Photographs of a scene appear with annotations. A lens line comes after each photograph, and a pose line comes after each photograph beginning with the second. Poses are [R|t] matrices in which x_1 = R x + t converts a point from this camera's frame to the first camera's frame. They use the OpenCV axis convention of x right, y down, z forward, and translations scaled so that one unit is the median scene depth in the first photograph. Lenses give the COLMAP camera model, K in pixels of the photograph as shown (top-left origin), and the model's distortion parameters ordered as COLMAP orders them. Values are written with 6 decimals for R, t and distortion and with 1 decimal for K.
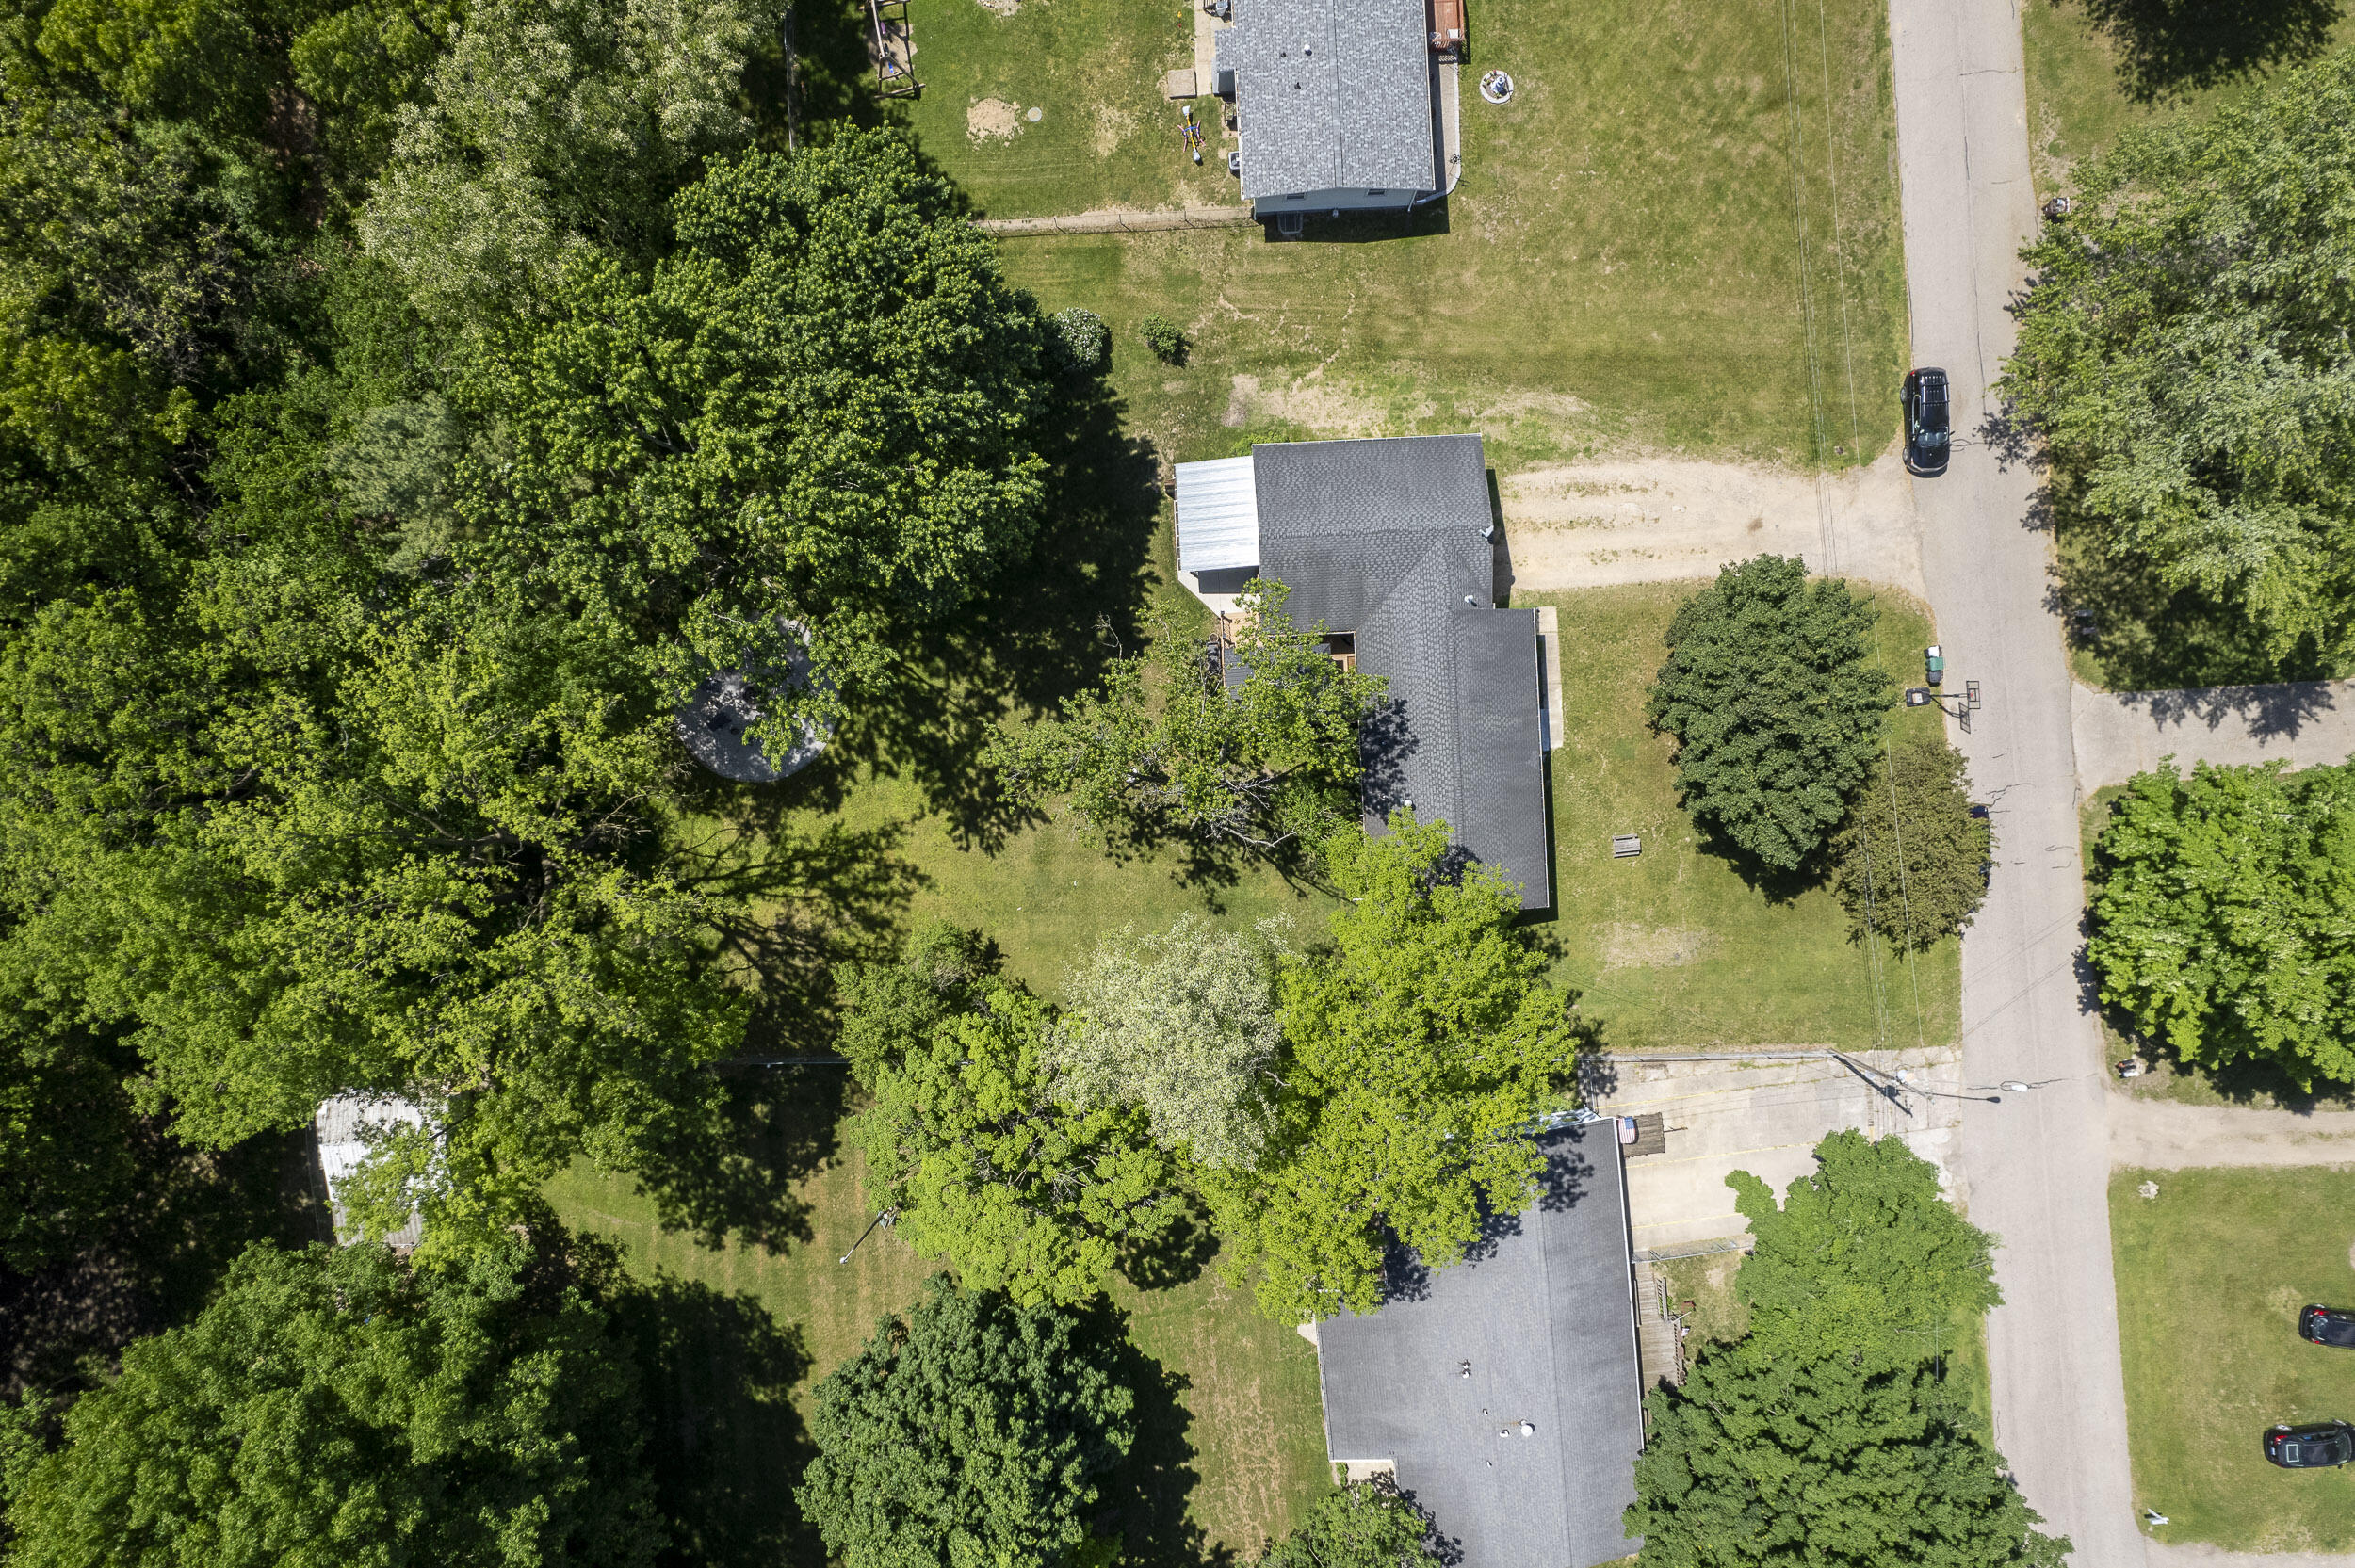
lens RADIAL K [[1478.9, 0, 1177.5], [0, 1478.9, 784.0], [0, 0, 1]] dist [-0.003469, -0.000727]
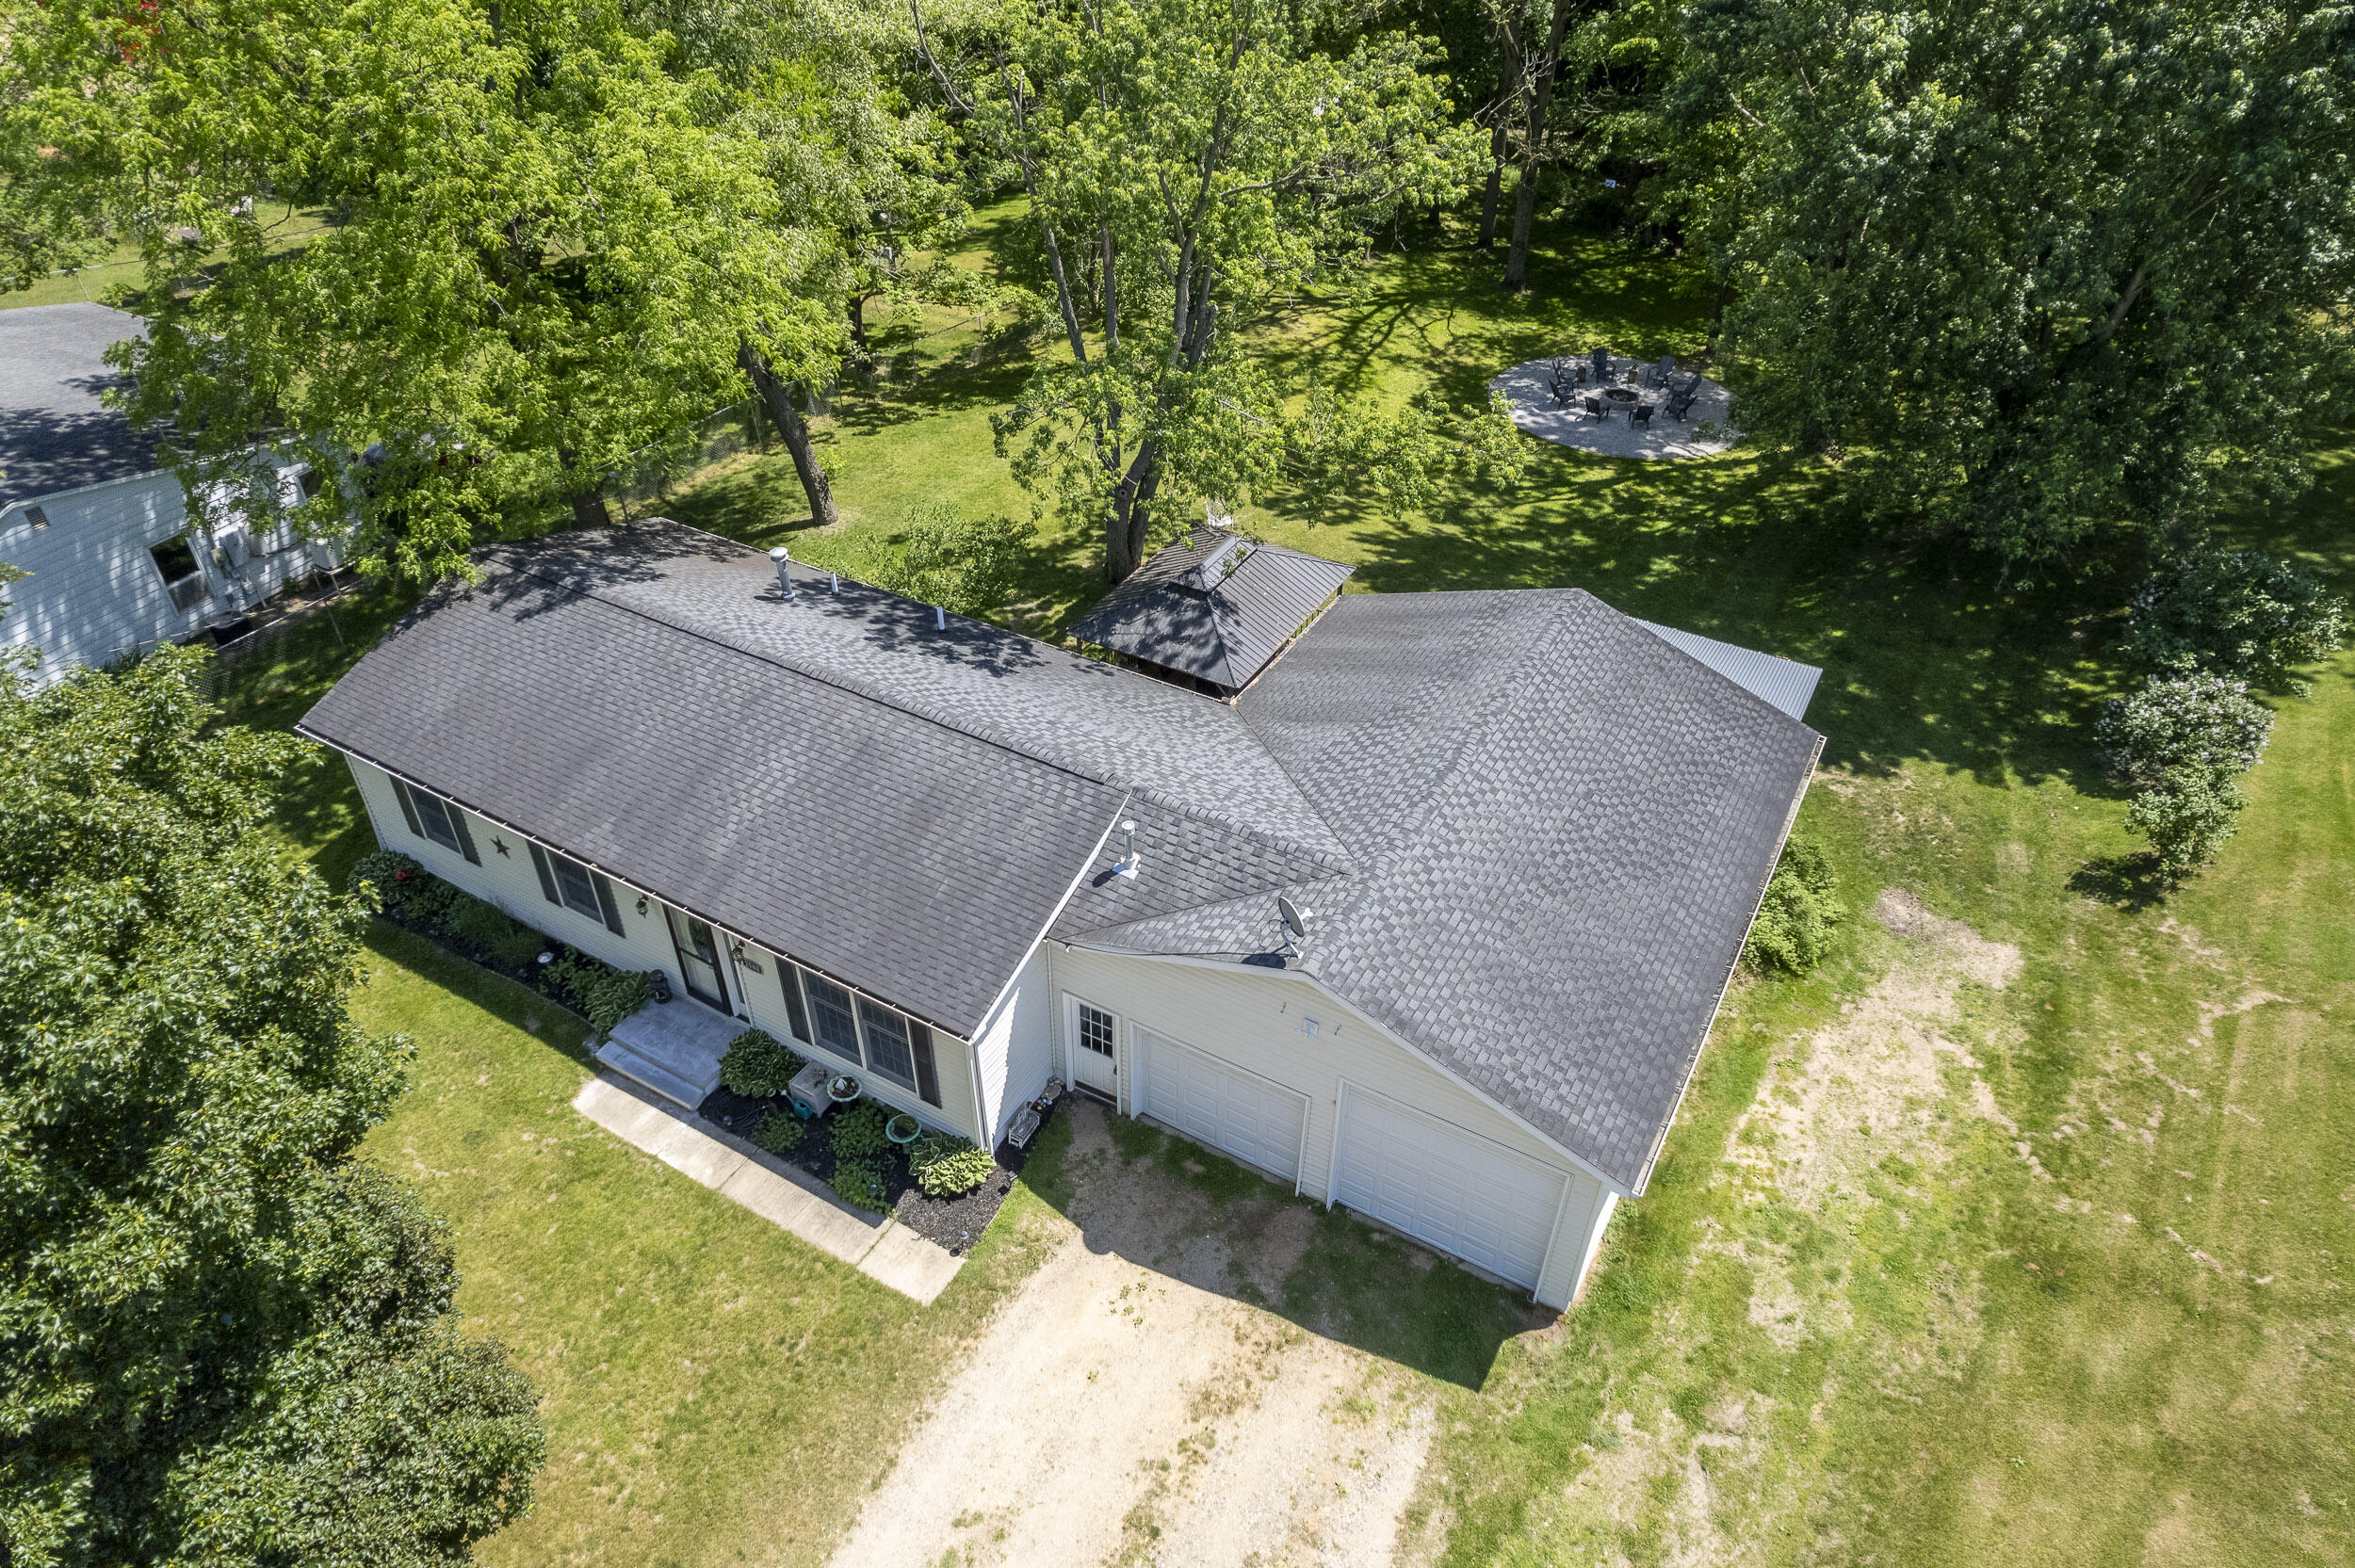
lens RADIAL K [[1492.5, 0, 1177.5], [0, 1492.5, 784.0], [0, 0, 1]] dist [-0.044069, 0.057375]
pose [[-0.535807, 0.539076, -0.649852, 0.358313], [-0.844210, -0.355562, 0.401105, -0.234290], [-0.014837, 0.763527, 0.645606, 0.743705]]
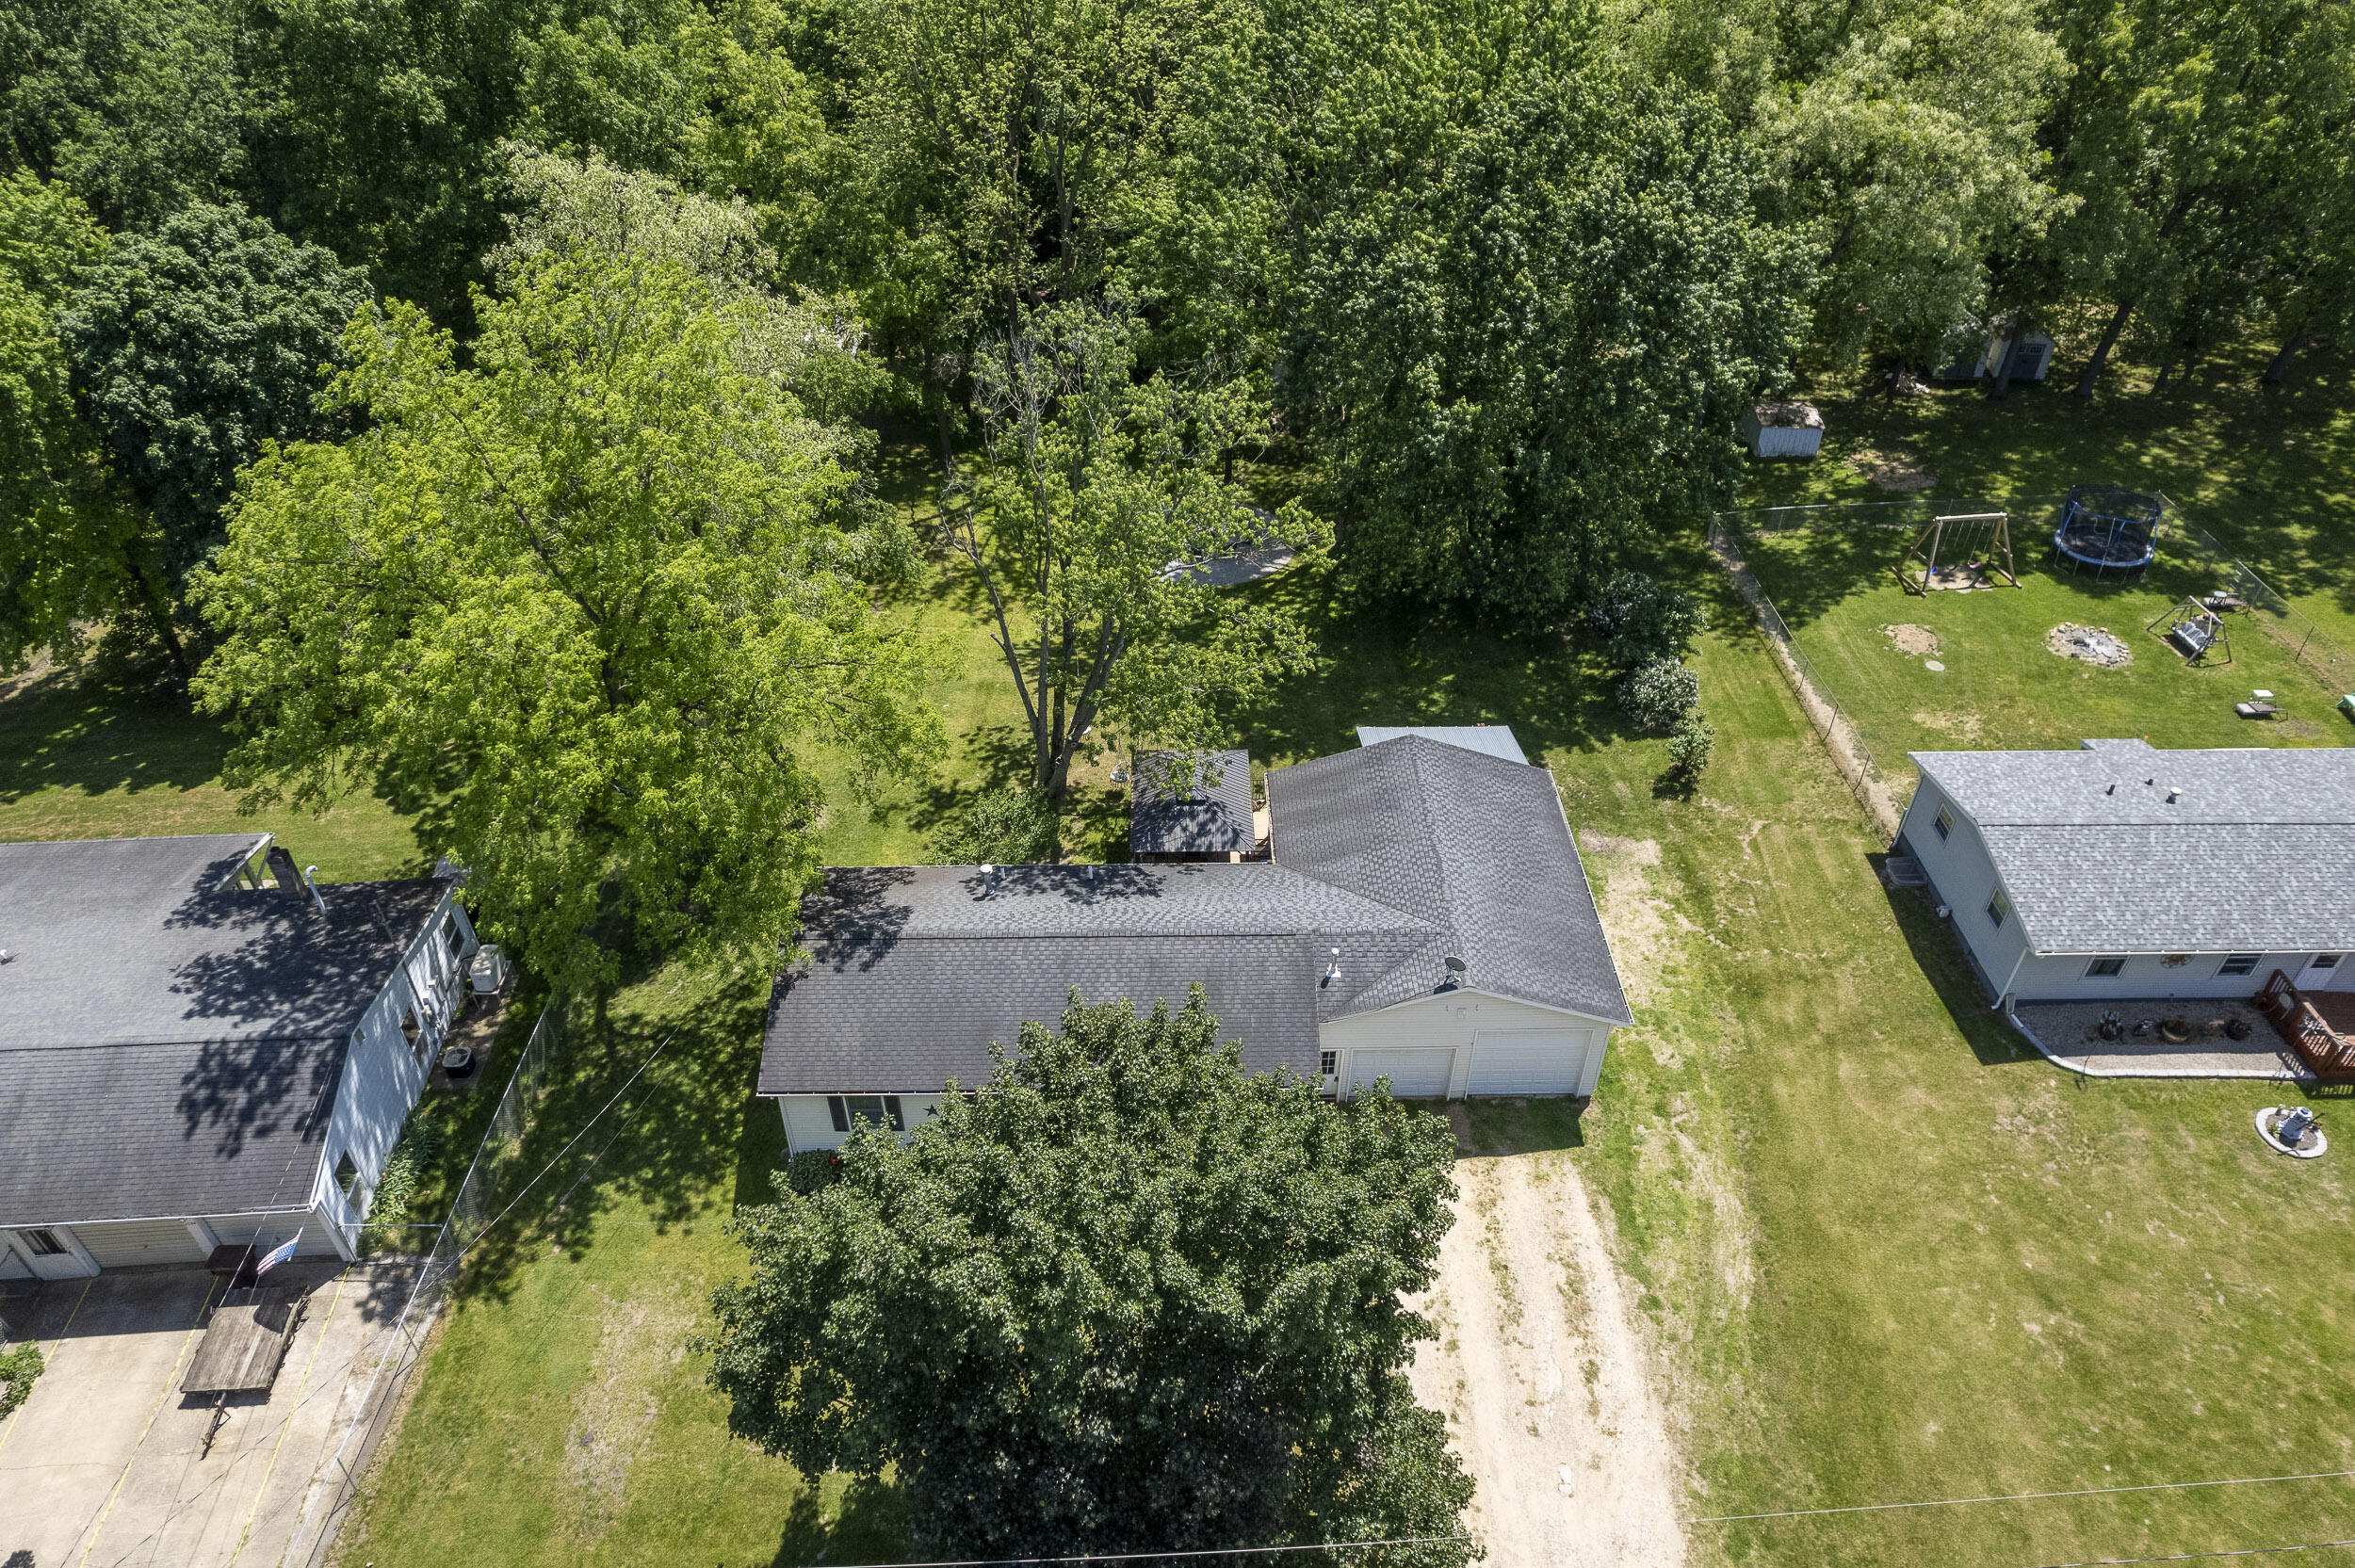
lens RADIAL K [[1478.9, 0, 1177.5], [0, 1478.9, 784.0], [0, 0, 1]] dist [-0.003469, -0.000727]
pose [[-0.036893, 0.641963, -0.765848, 0.553998], [-0.999163, -0.037258, 0.016901, -0.066457], [-0.017685, 0.765830, 0.642800, 0.546248]]
